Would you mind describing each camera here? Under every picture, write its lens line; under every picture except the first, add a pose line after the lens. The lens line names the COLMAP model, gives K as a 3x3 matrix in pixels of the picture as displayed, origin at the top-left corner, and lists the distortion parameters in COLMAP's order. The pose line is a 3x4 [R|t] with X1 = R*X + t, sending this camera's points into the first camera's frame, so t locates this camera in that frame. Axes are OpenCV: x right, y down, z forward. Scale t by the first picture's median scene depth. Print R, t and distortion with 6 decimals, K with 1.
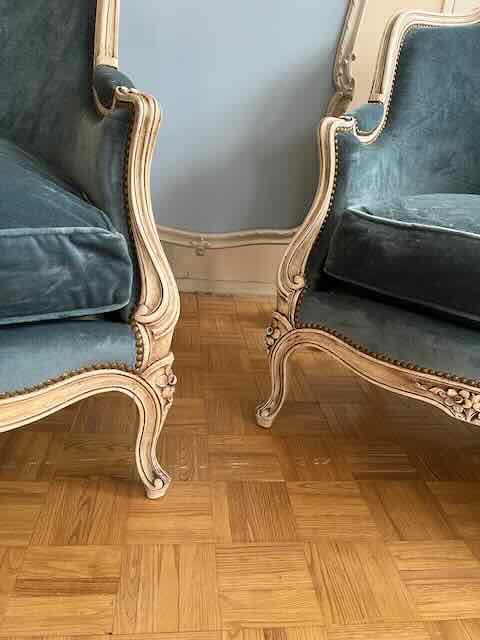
lens RADIAL K [[478.9, 0, 238.5], [0, 478.9, 323.9], [0, 0, 1]] dist [0.066076, -0.074940]
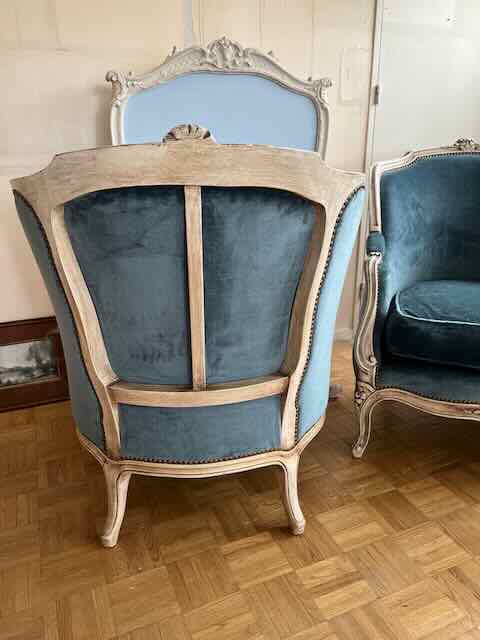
lens RADIAL K [[487.1, 0, 240.0], [0, 487.1, 320.0], [0, 0, 1]] dist [0.024220, 0.002423]
pose [[0.950164, -0.189522, 0.247525, -0.751198], [0.200116, 0.979605, -0.018123, -0.315601], [-0.239042, 0.066754, 0.968712, -0.509828]]
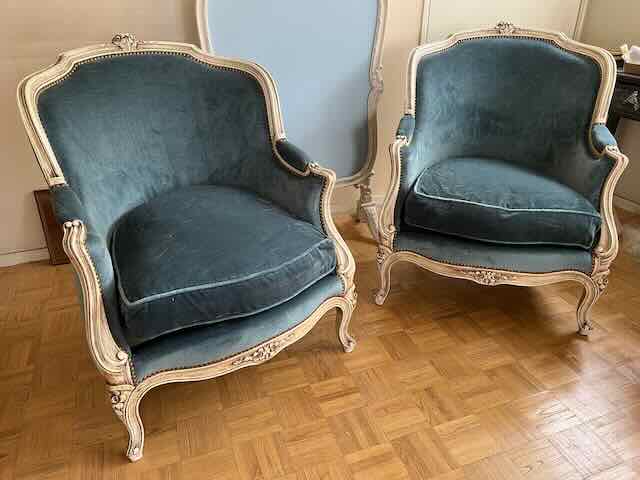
lens RADIAL K [[478.9, 0, 316.9], [0, 478.9, 242.4], [0, 0, 1]] dist [0.066076, -0.074940]
pose [[0.965670, -0.198168, 0.167964, -0.564363], [0.177251, 0.975321, 0.131645, -0.386013], [-0.189907, -0.097354, 0.976963, -0.918795]]
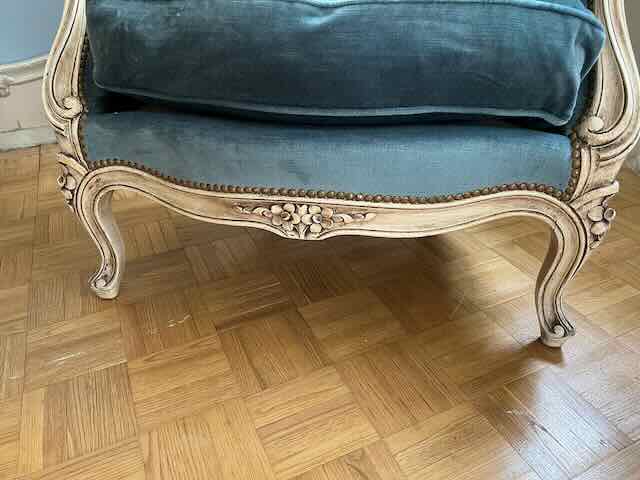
lens RADIAL K [[478.9, 0, 316.9], [0, 478.9, 242.4], [0, 0, 1]] dist [0.066076, -0.074940]
pose [[0.943979, -0.257502, 0.206388, 0.309758], [0.214069, 0.953783, 0.210887, 0.038245], [-0.251153, -0.154892, 0.955474, 0.199294]]
